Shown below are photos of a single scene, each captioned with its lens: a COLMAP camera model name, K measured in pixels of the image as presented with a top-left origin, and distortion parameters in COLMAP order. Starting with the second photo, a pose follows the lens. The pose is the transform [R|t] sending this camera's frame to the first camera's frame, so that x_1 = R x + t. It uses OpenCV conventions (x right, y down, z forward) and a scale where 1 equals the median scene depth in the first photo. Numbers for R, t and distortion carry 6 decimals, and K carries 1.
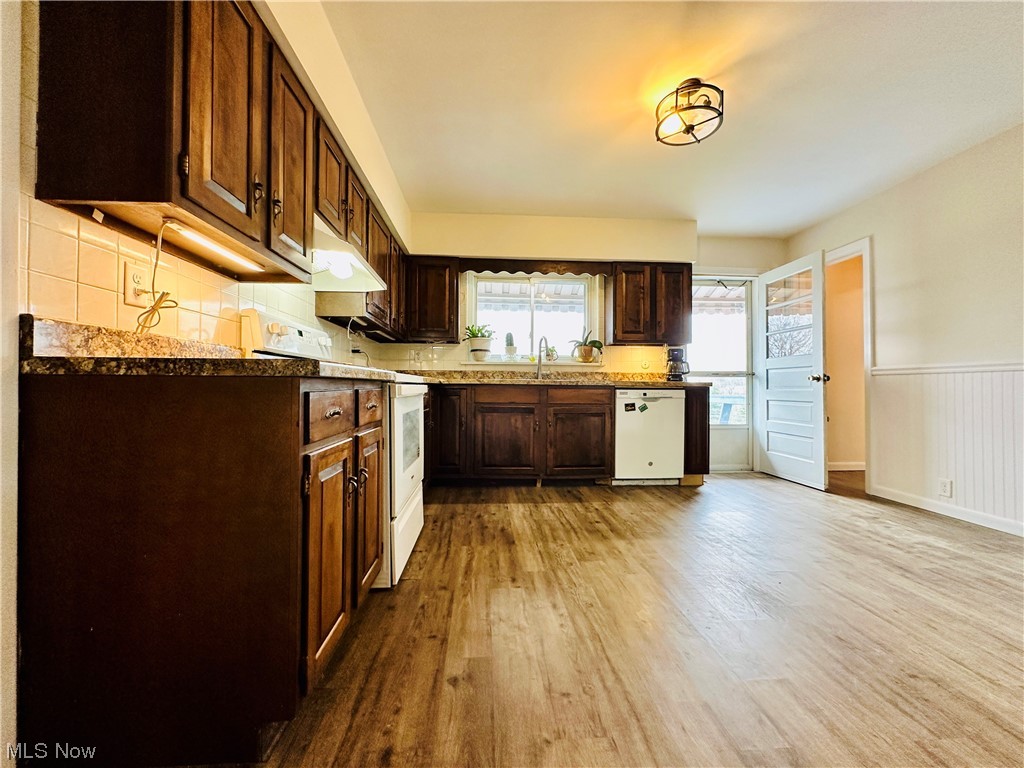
lens RADIAL K [[408.4, 0, 512.0], [0, 408.4, 384.0], [0, 0, 1]] dist [-0.001601, -0.000251]
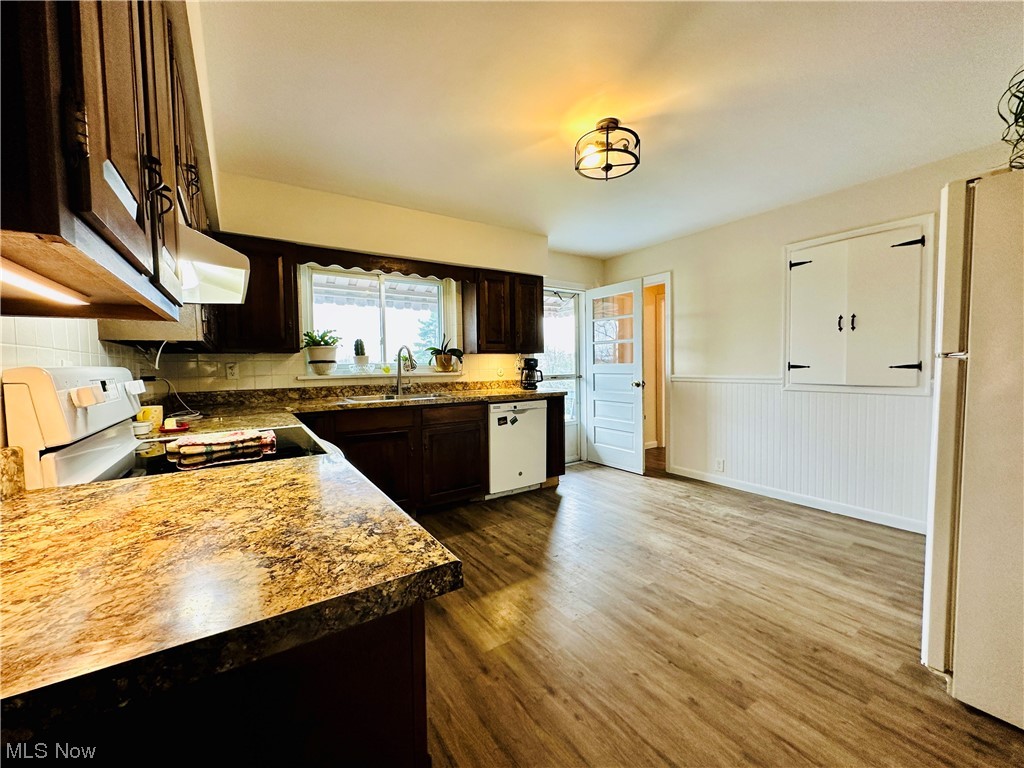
lens RADIAL K [[408.4, 0, 512.0], [0, 408.4, 384.0], [0, 0, 1]] dist [-0.001601, -0.000251]
pose [[0.866414, -0.042506, 0.497514, -0.176597], [0.016682, 0.998278, 0.056239, -0.086067], [-0.499048, -0.040427, 0.865631, 0.126311]]
